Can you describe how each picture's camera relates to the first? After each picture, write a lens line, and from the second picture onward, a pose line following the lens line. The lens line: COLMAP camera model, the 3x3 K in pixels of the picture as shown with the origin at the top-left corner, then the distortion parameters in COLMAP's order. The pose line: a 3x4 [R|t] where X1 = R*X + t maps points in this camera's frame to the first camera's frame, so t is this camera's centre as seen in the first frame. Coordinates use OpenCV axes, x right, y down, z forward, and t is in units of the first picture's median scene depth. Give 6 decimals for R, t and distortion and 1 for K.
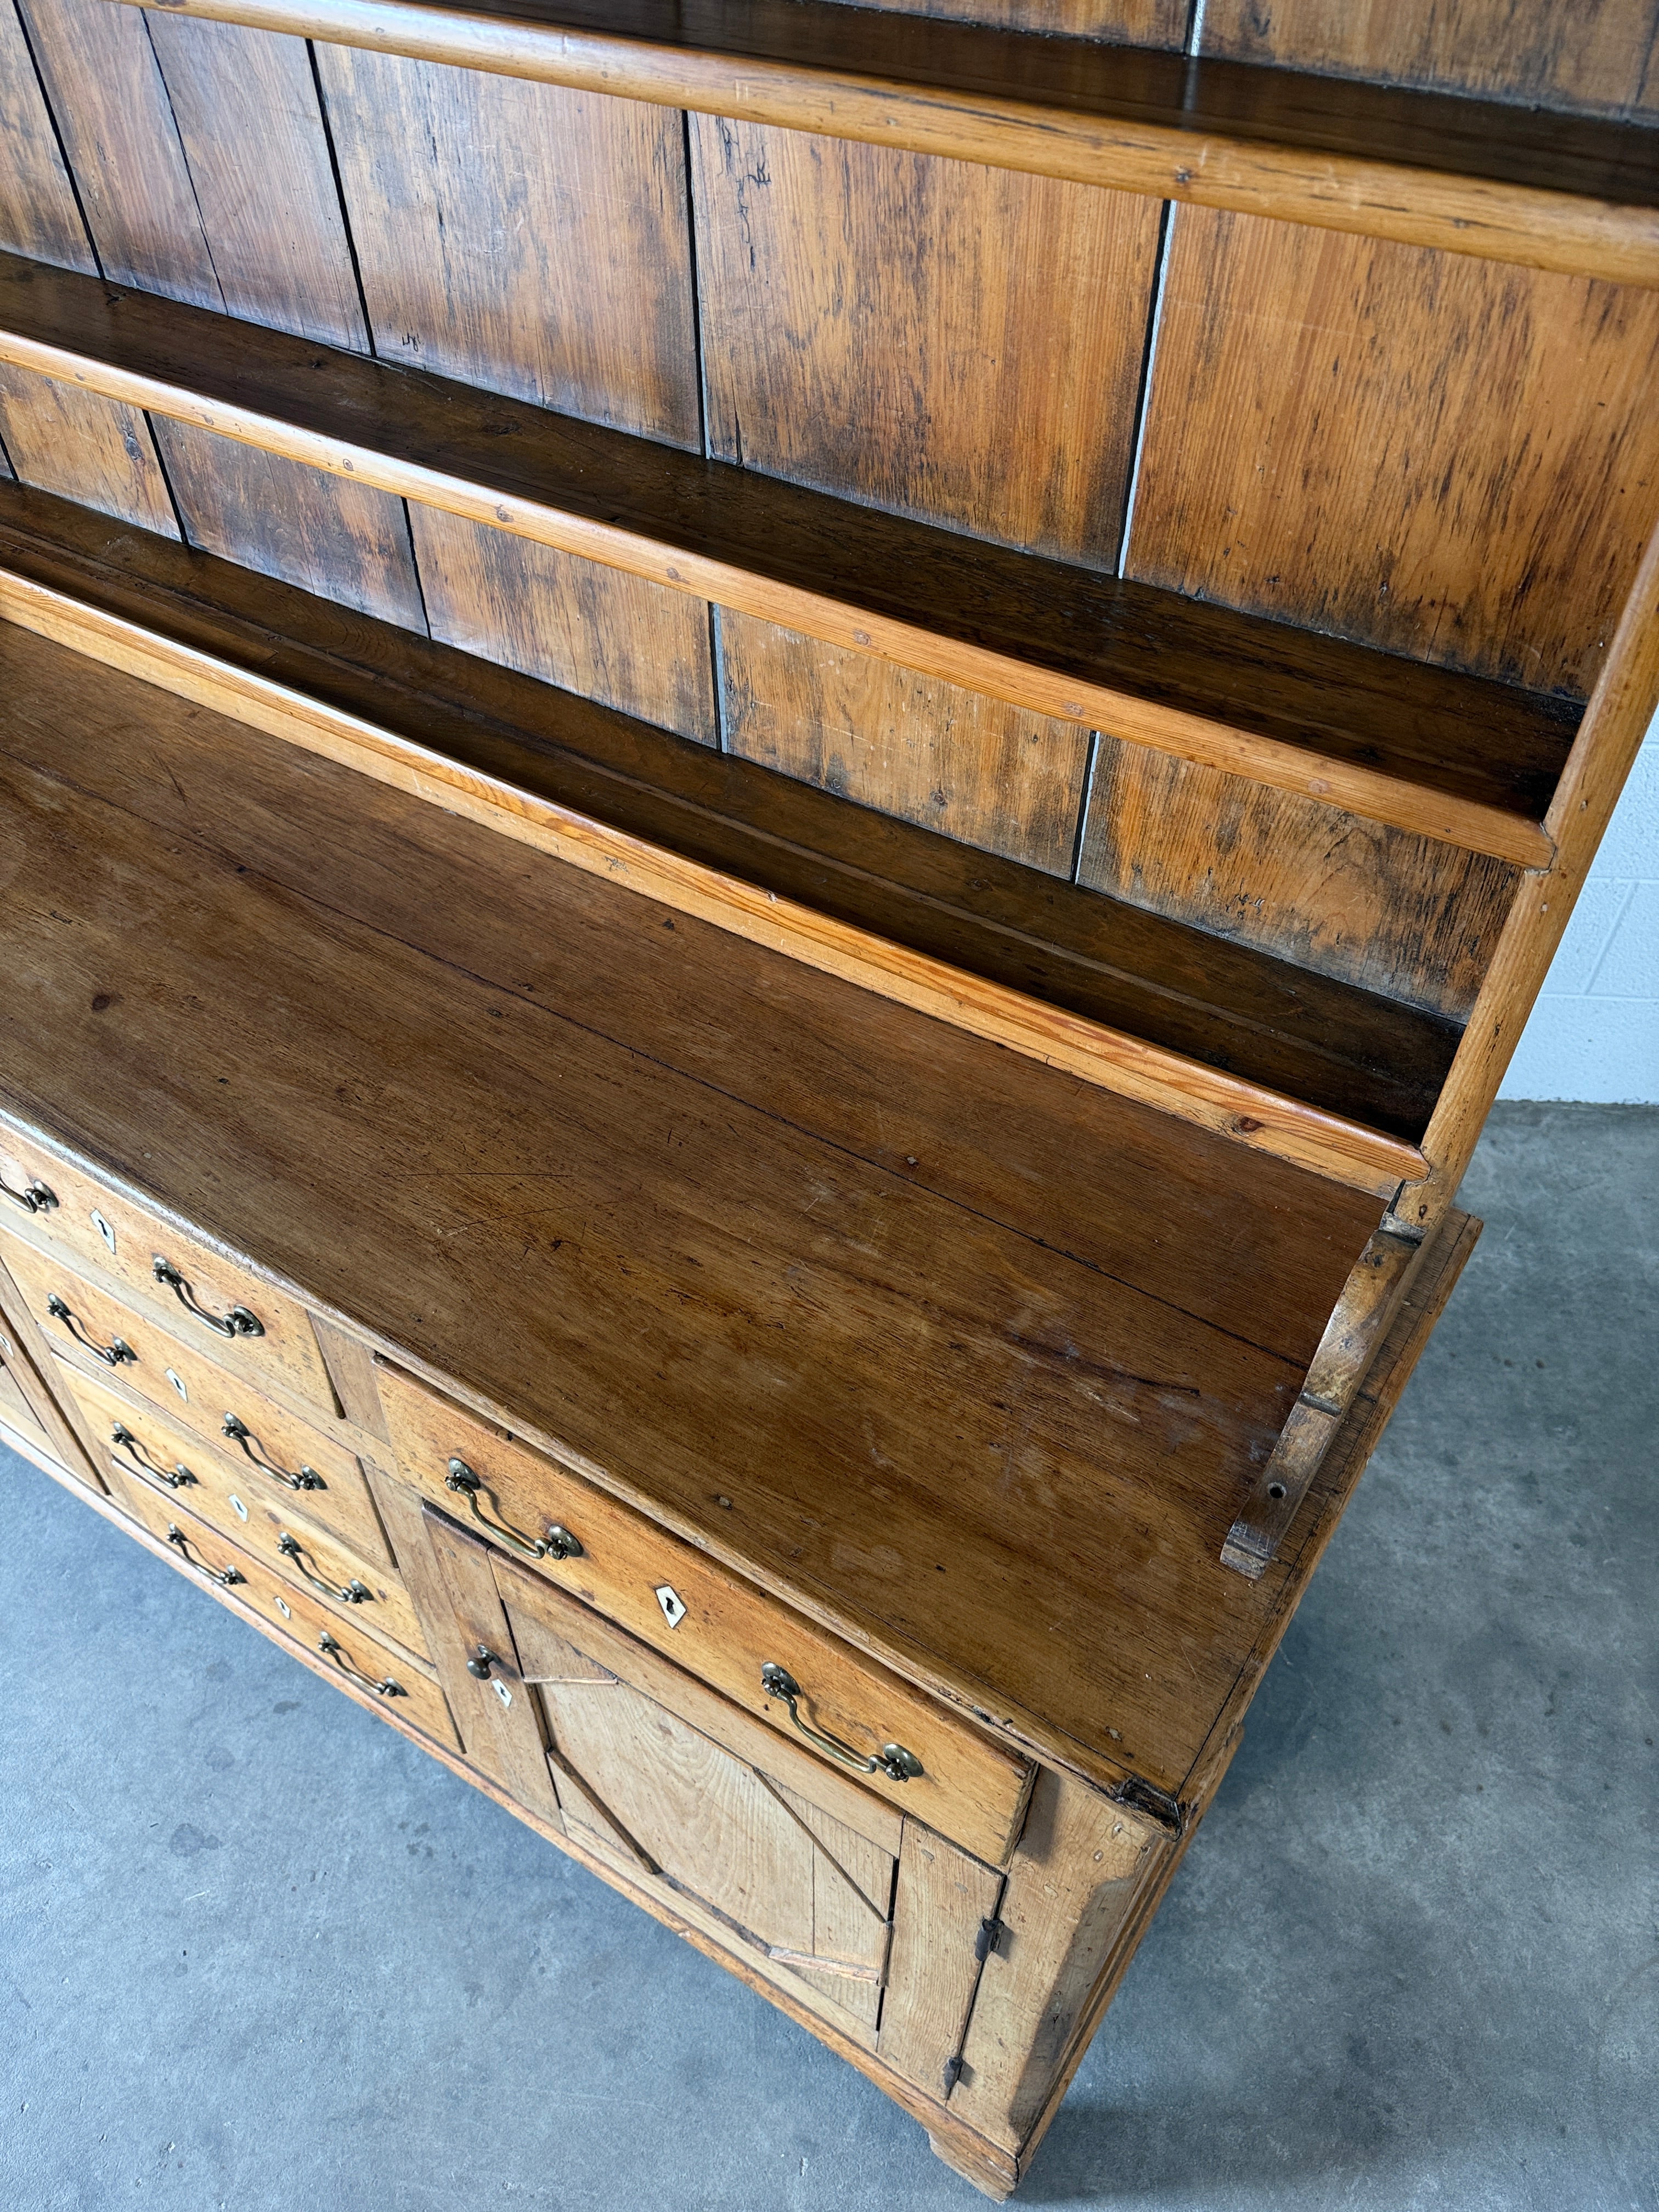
lens RADIAL K [[1565.2, 0, 829.7], [0, 1565.2, 1112.0], [0, 0, 1]] dist [0.079130, -0.132190]
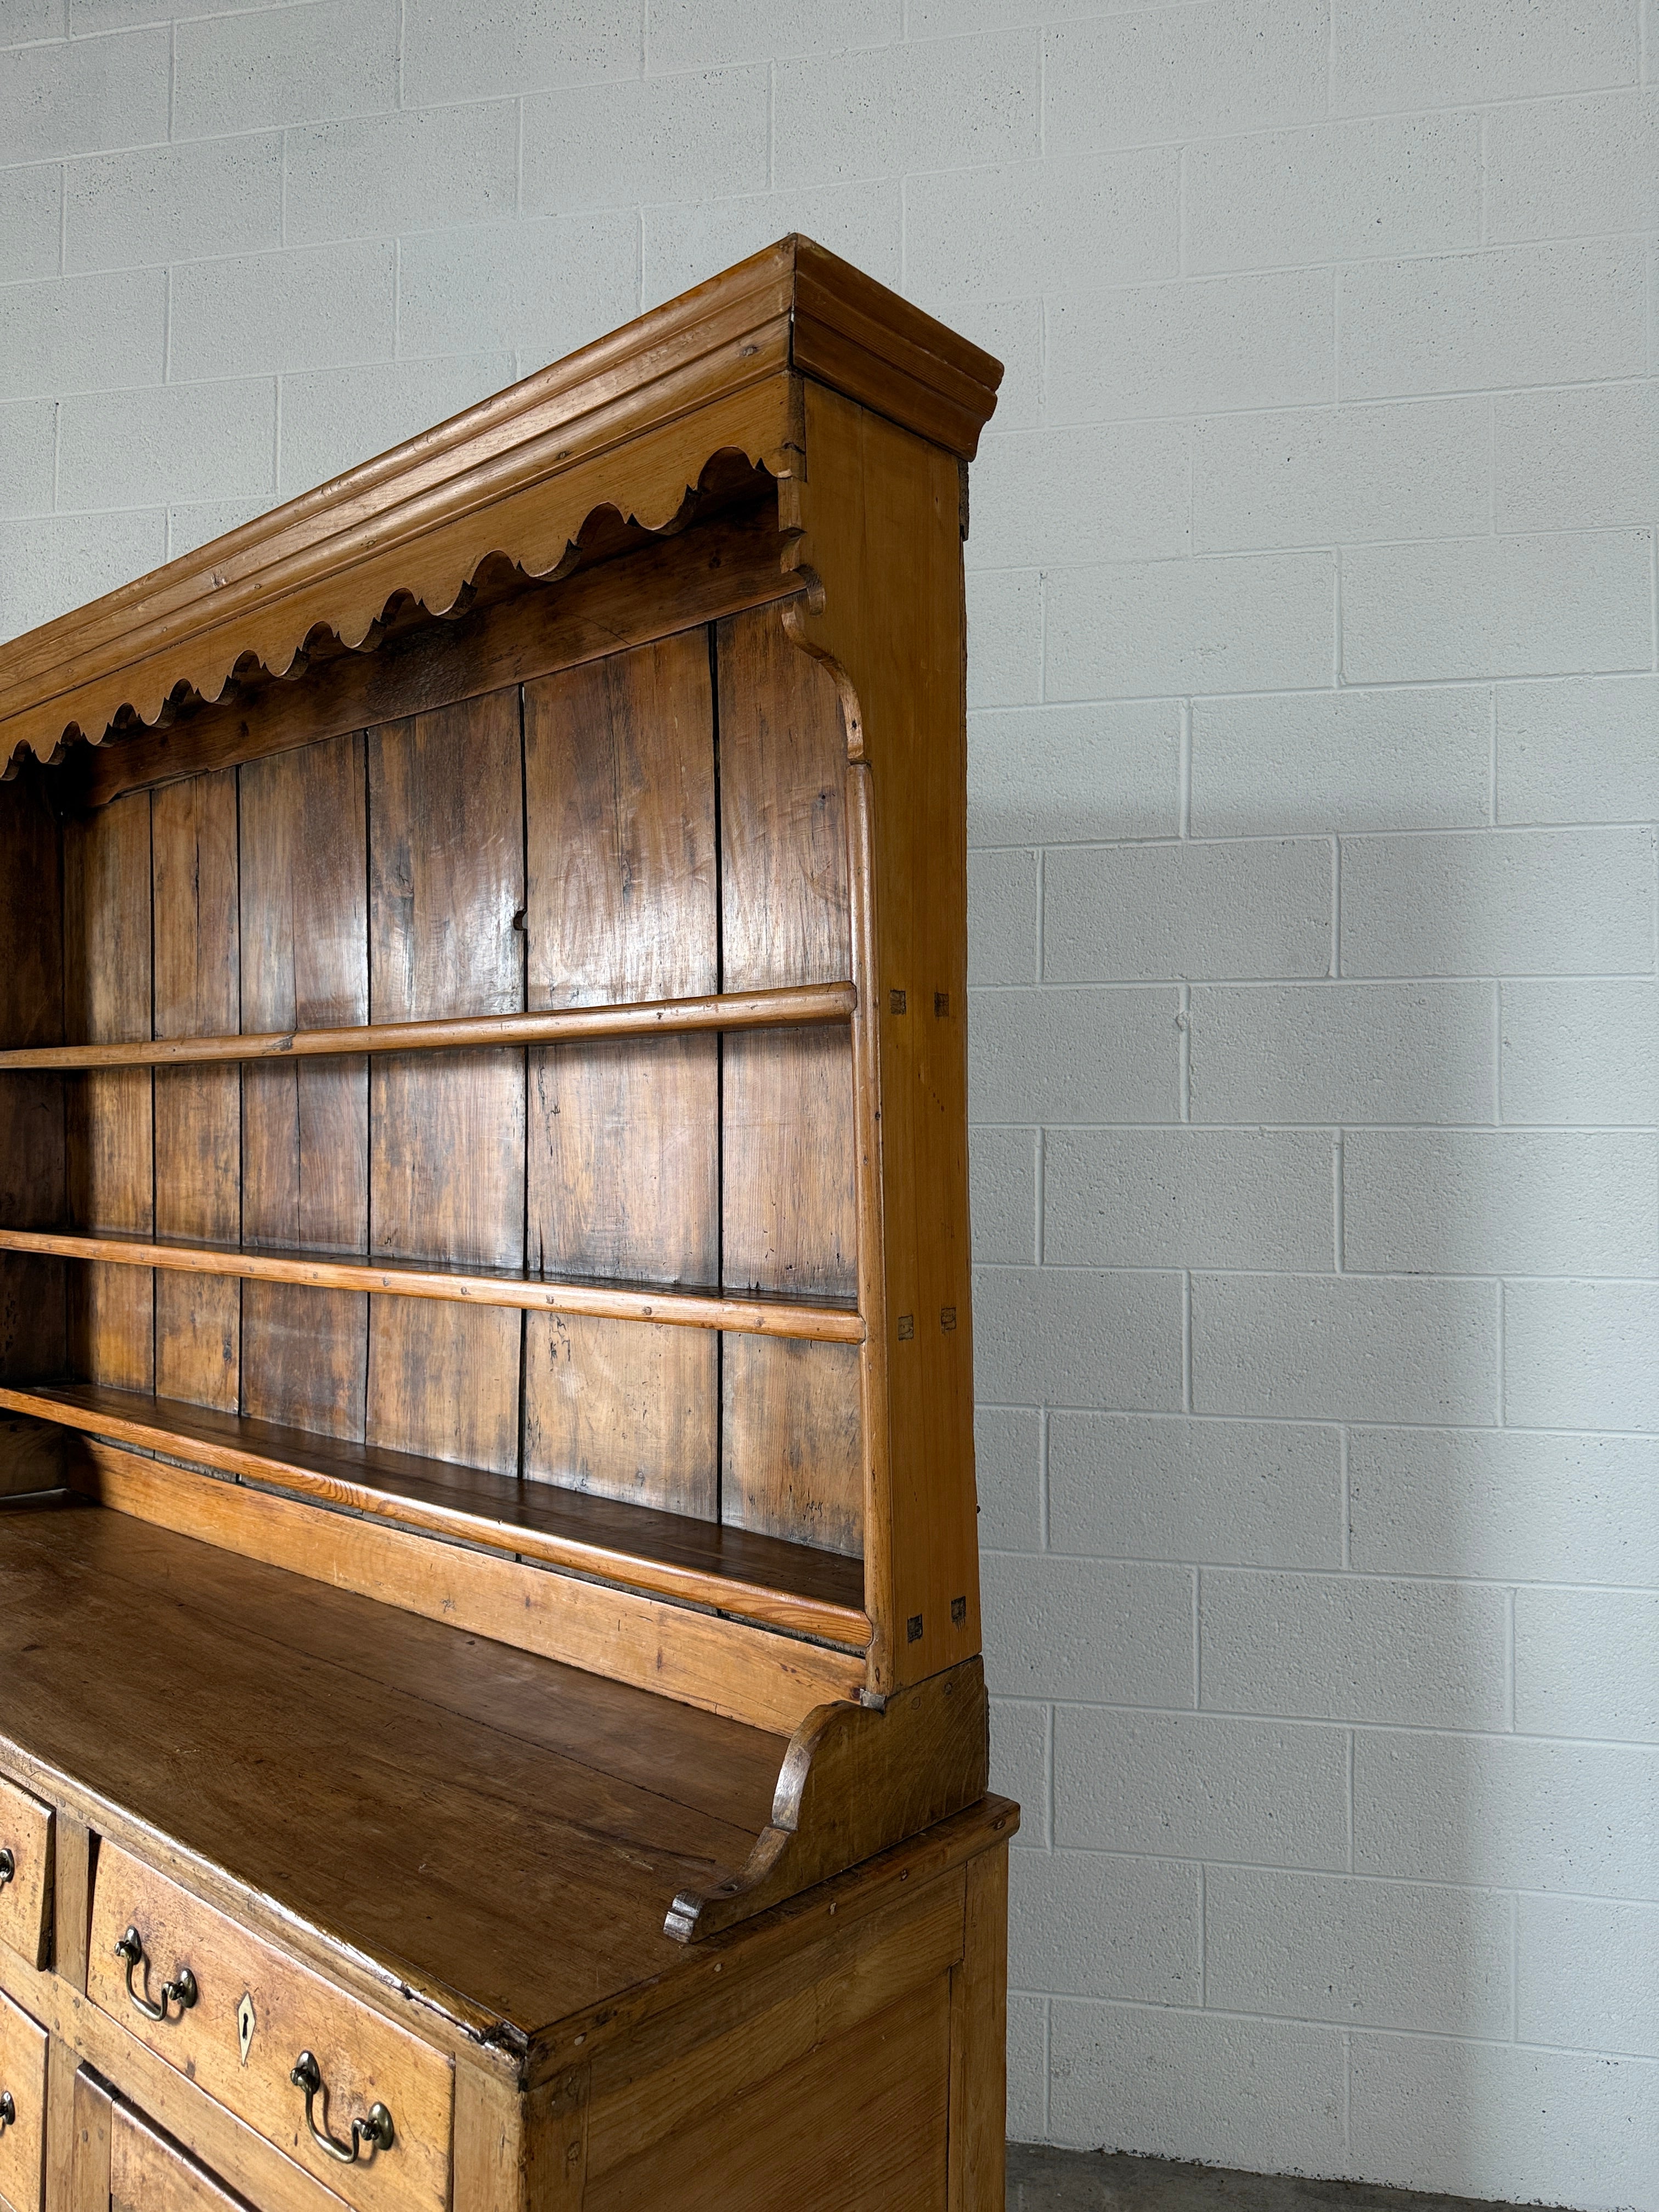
lens RADIAL K [[1548.9, 0, 829.9], [0, 1548.9, 1107.5], [0, 0, 1]] dist [0.116705, -0.188301]
pose [[0.989873, -0.000321, -0.141954, 0.410278], [-0.103867, 0.679996, -0.725821, 0.538953], [0.096762, 0.733215, 0.673077, -0.160488]]
